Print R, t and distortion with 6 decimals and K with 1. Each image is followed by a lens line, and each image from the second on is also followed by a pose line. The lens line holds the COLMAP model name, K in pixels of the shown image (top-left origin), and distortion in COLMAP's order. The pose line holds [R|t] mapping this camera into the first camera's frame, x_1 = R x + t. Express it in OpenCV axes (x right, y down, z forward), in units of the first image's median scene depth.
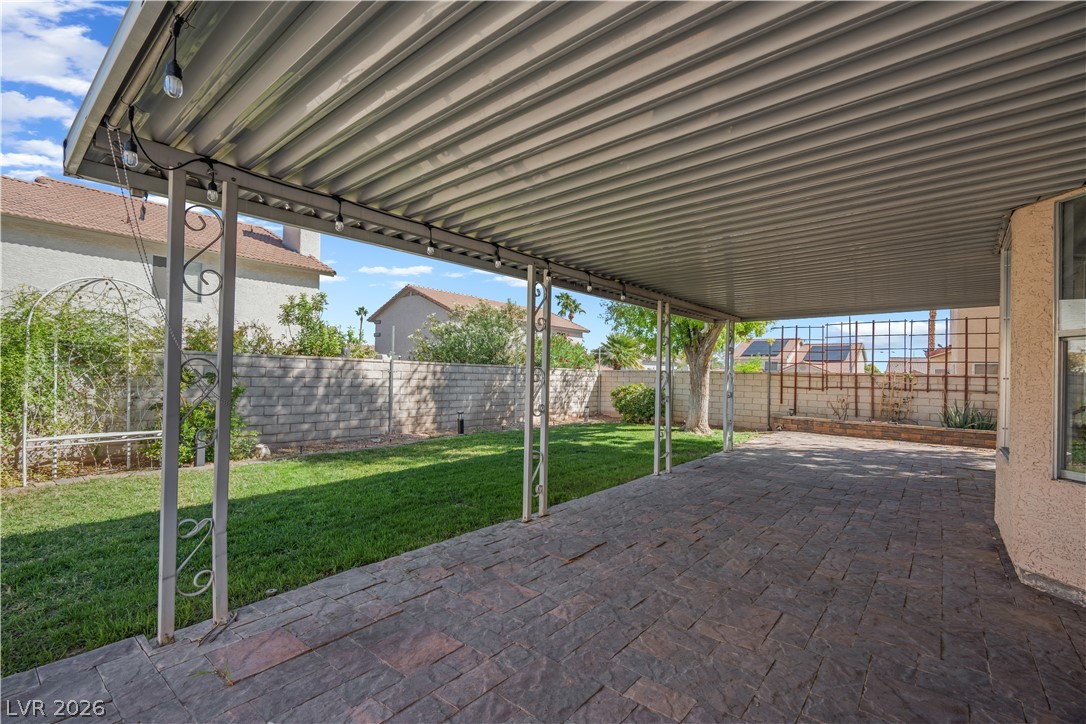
lens RADIAL K [[491.9, 0, 547.0], [0, 491.9, 368.2], [0, 0, 1]] dist [-0.006409, 0.003236]
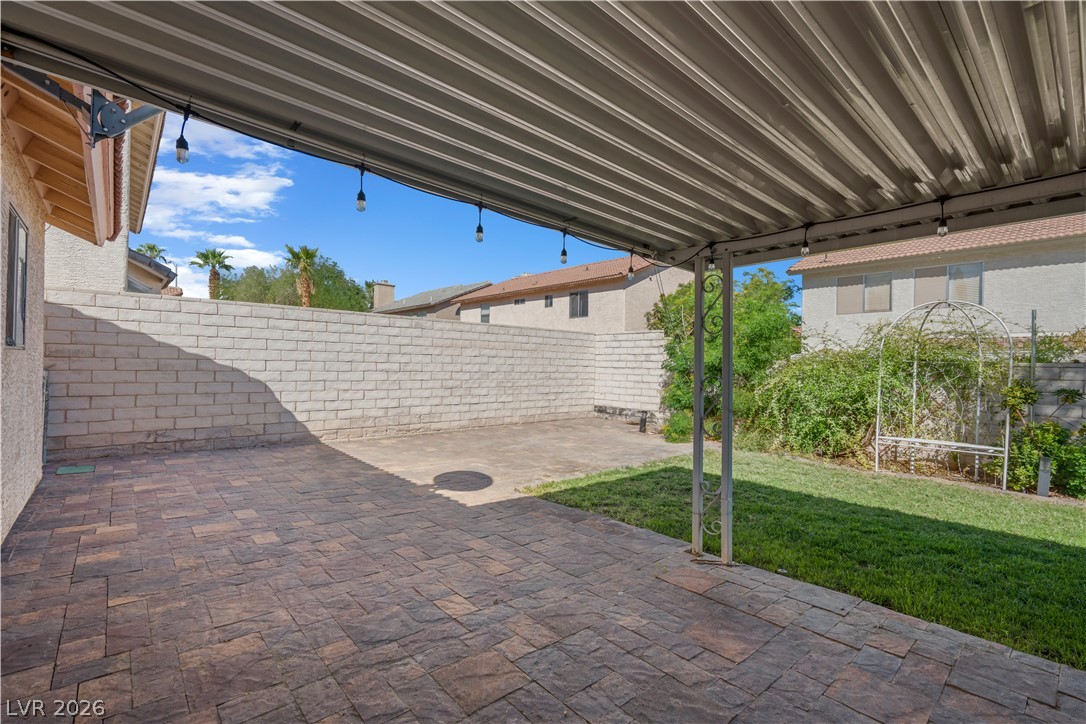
lens RADIAL K [[491.9, 0, 541.1], [0, 491.9, 361.9], [0, 0, 1]] dist [-0.006409, 0.003236]
pose [[-0.174913, -0.030021, -0.984126, 0.206709], [-0.009270, 0.999541, -0.028844, -0.003783], [0.984540, 0.004078, -0.175111, 0.178532]]
